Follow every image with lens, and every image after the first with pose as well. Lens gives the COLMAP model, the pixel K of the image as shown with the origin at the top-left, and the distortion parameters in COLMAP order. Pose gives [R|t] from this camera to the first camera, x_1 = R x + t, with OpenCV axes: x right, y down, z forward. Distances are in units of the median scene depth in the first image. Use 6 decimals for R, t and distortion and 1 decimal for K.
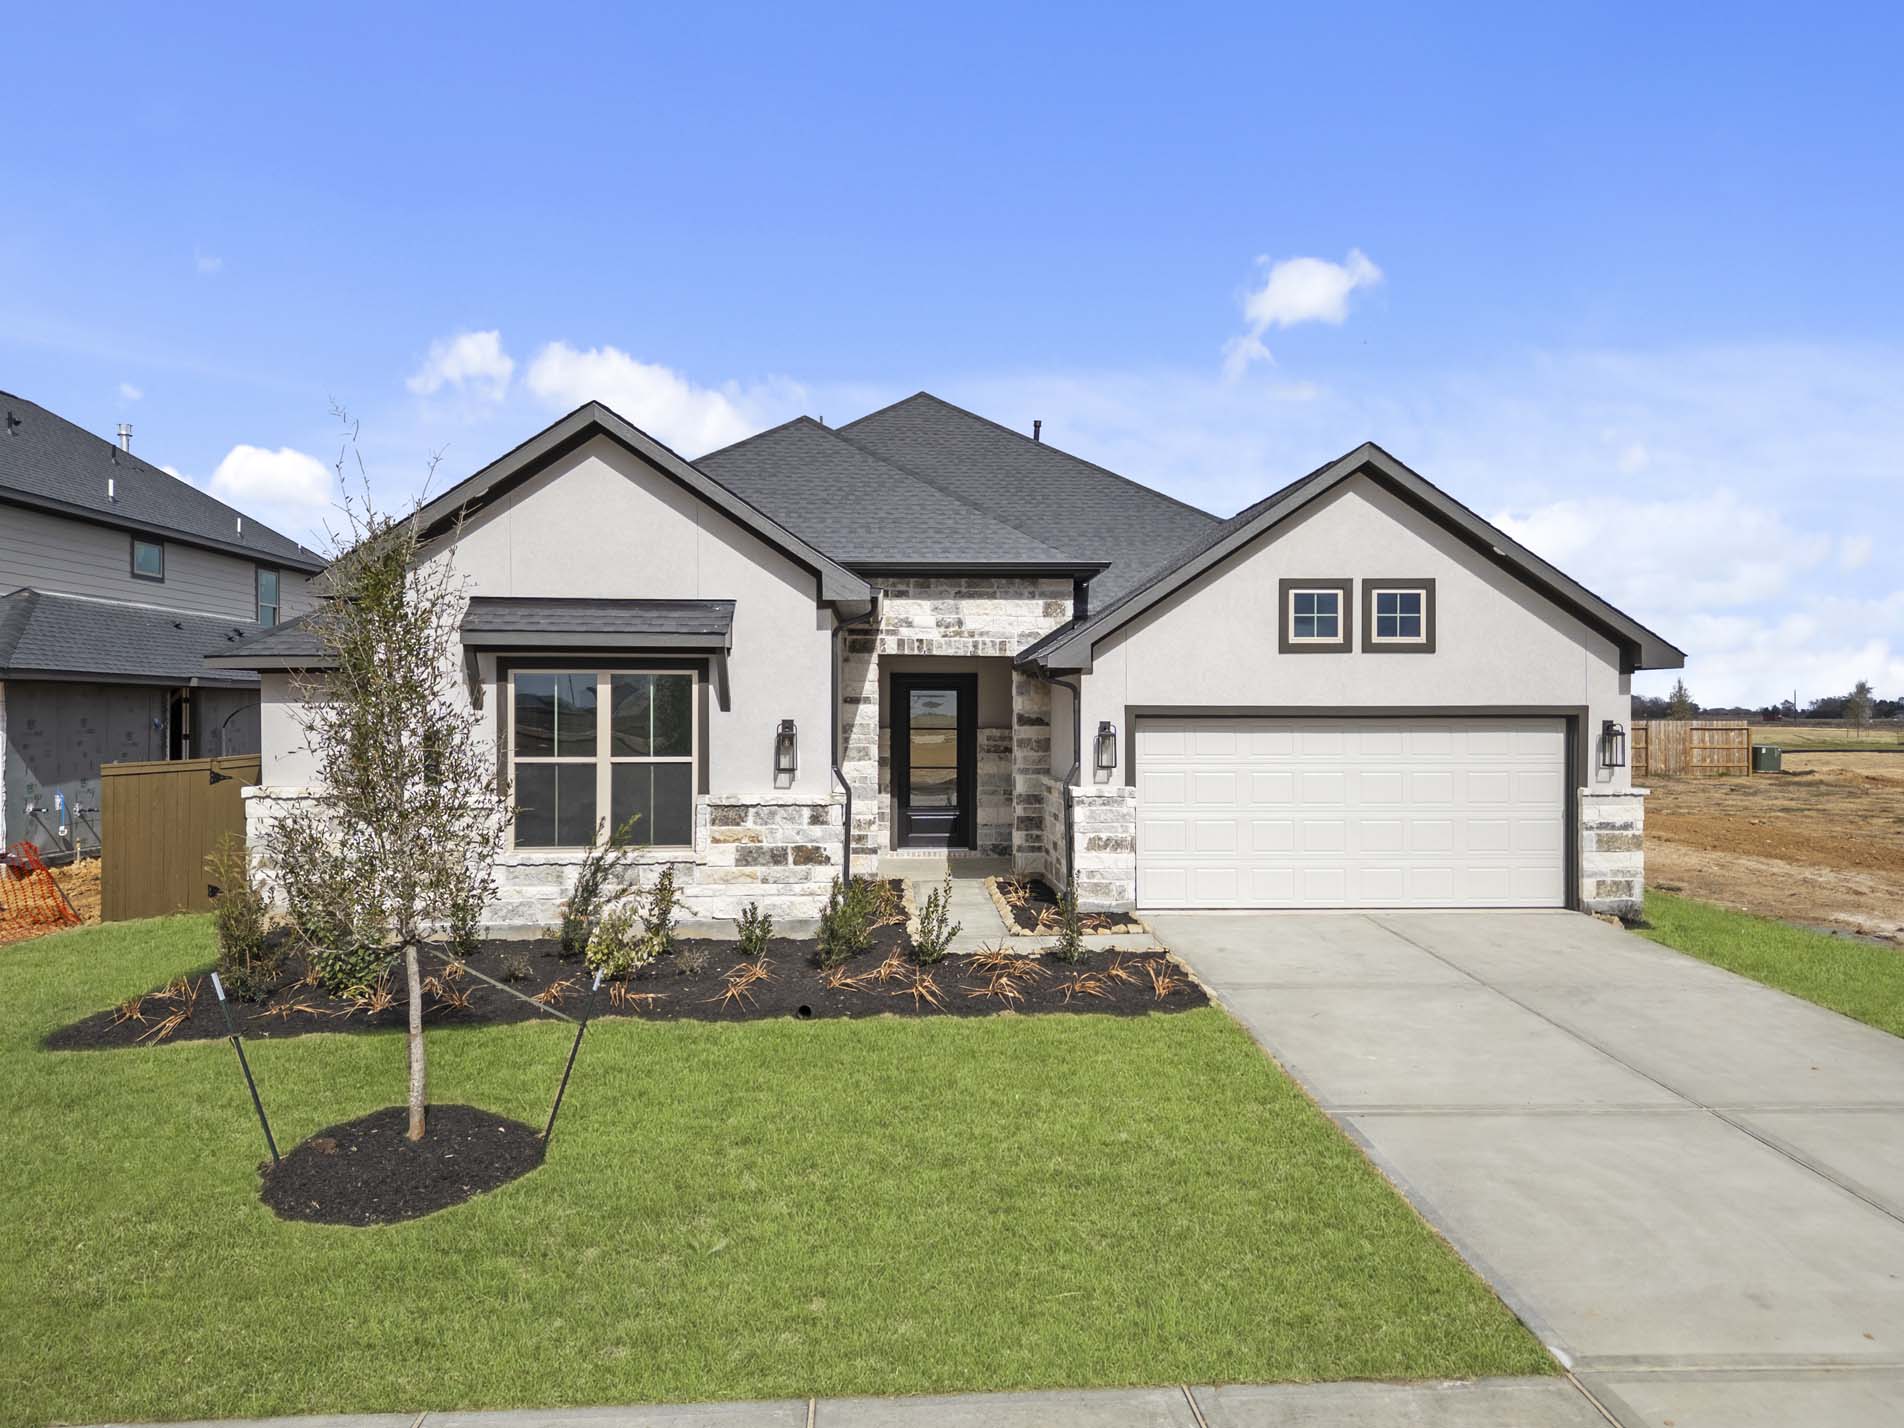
lens RADIAL K [[1298.3, 0, 953.1], [0, 1298.3, 709.4], [0, 0, 1]] dist [0.057447, -0.042418]
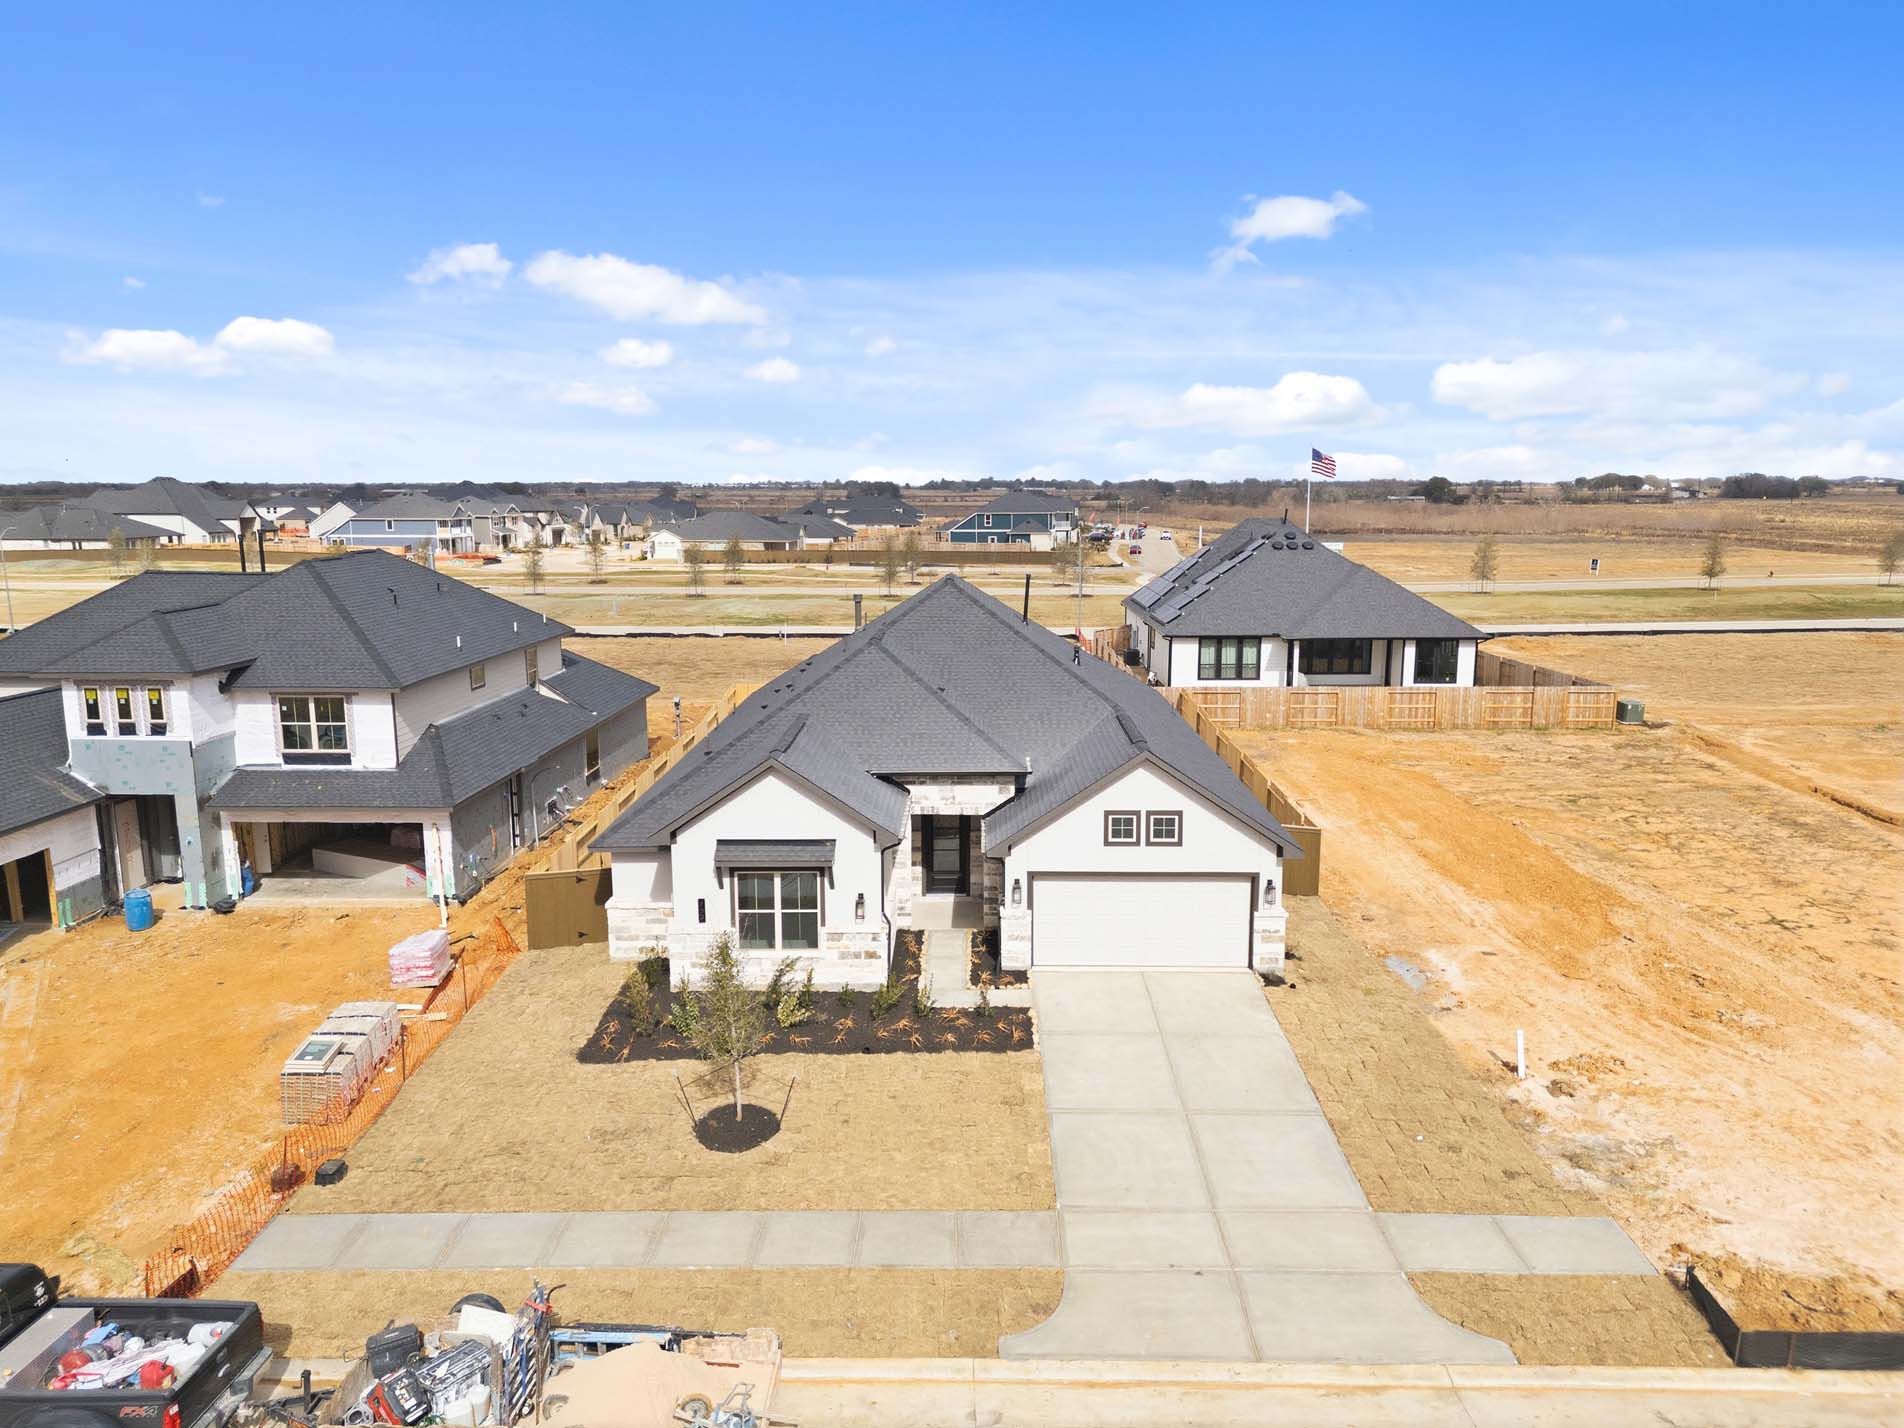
lens RADIAL K [[1298.3, 0, 956.8], [0, 1298.3, 666.4], [0, 0, 1]] dist [0.057447, -0.042418]
pose [[0.997653, 0.005954, -0.068217, 0.159234], [0.003491, 0.990496, 0.137498, -0.597313], [0.068388, -0.137414, 0.988150, -0.967156]]
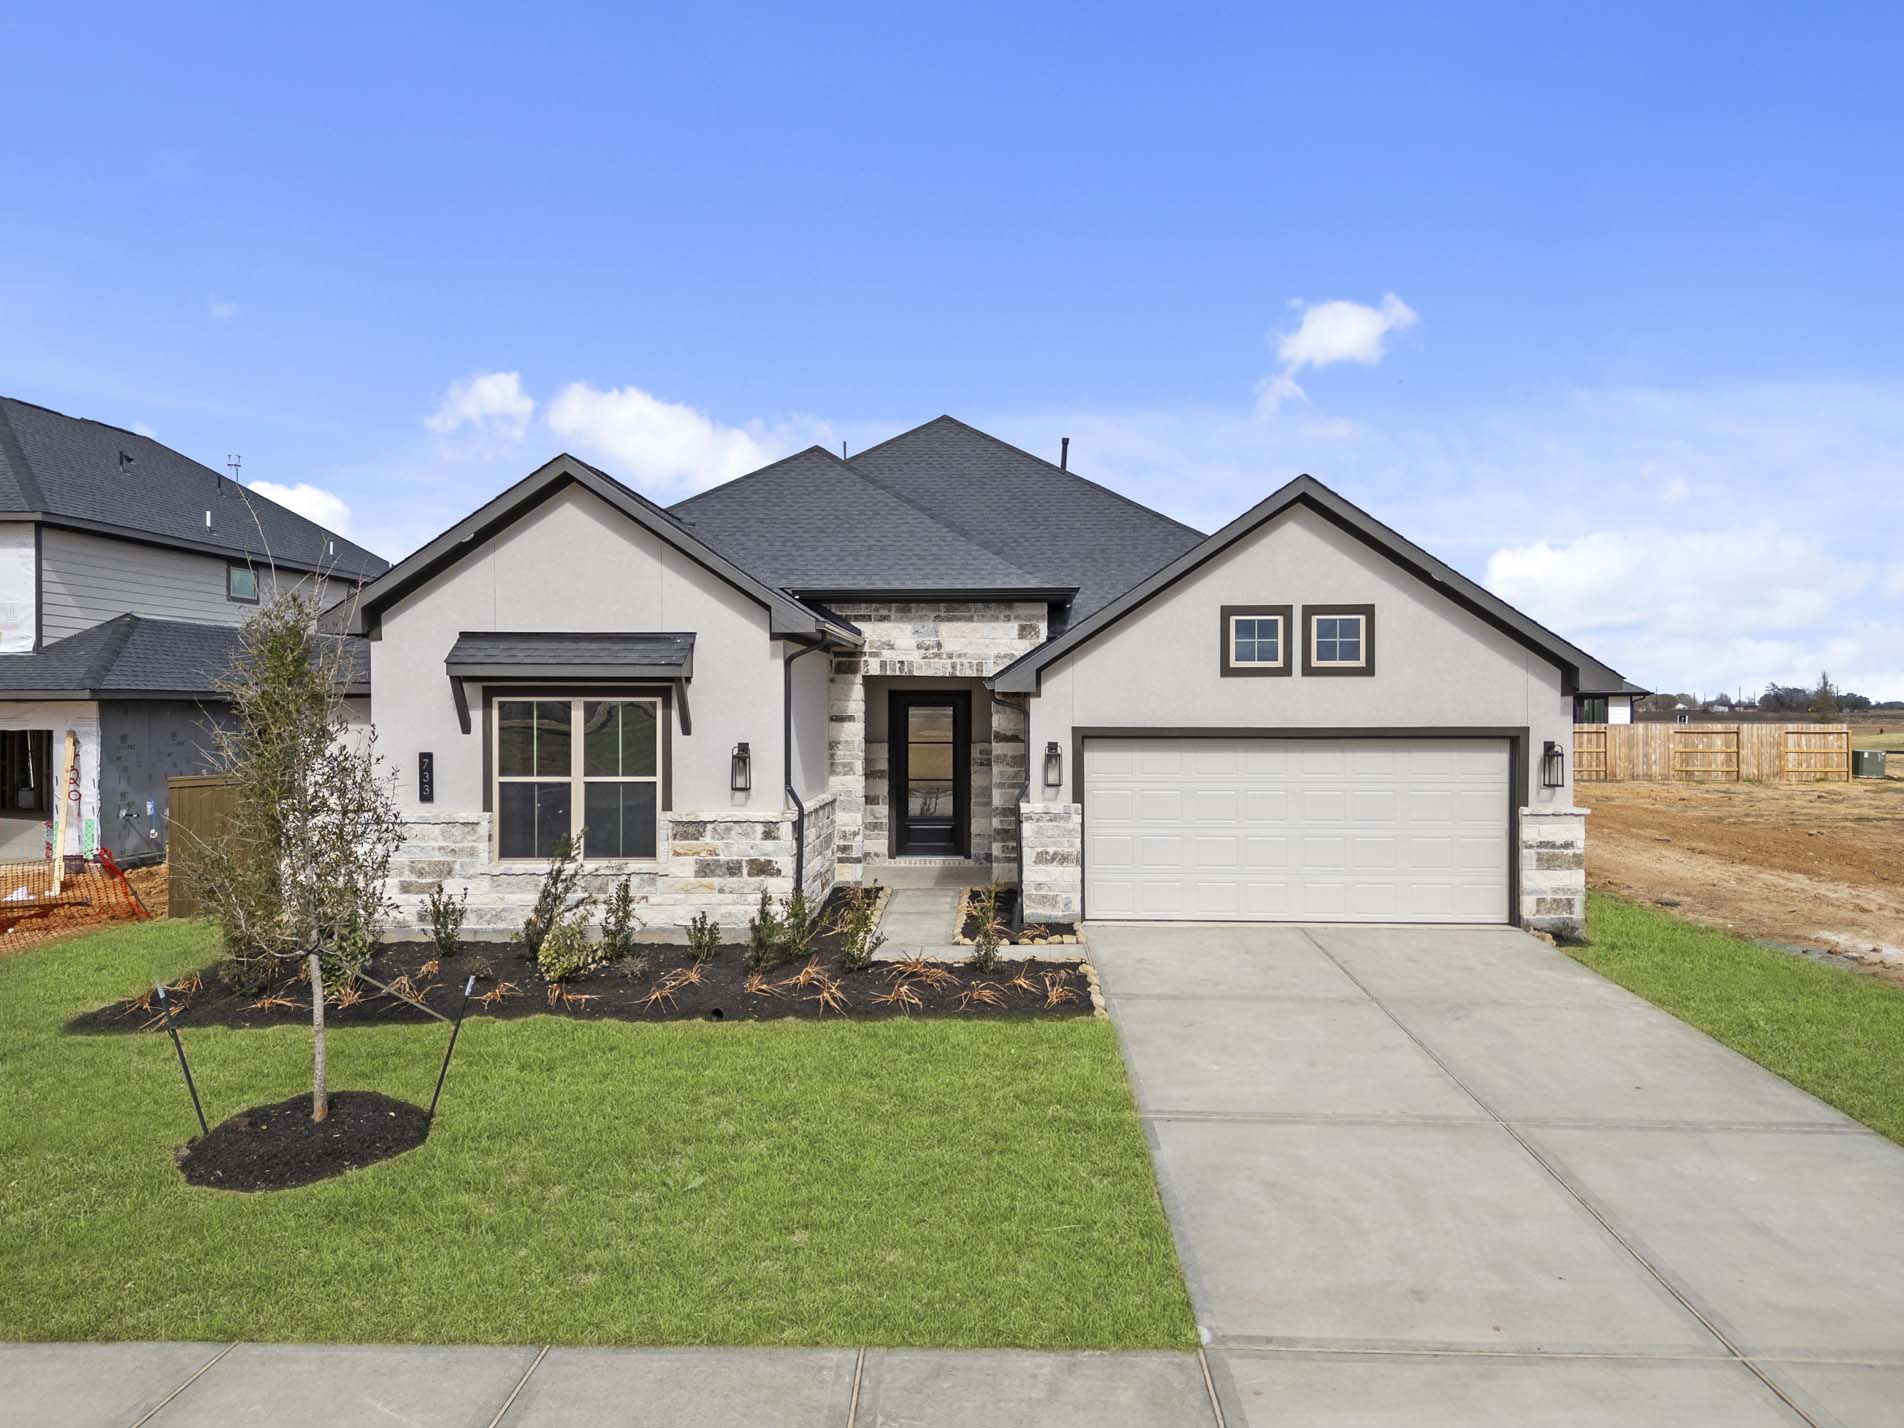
lens RADIAL K [[1298.3, 0, 958.9], [0, 1298.3, 705.9], [0, 0, 1]] dist [0.057447, -0.042418]
pose [[0.995997, -0.001241, -0.089380, 0.134440], [0.001382, 0.999998, 0.001514, -0.021730], [0.089378, -0.001631, 0.995996, -0.058376]]
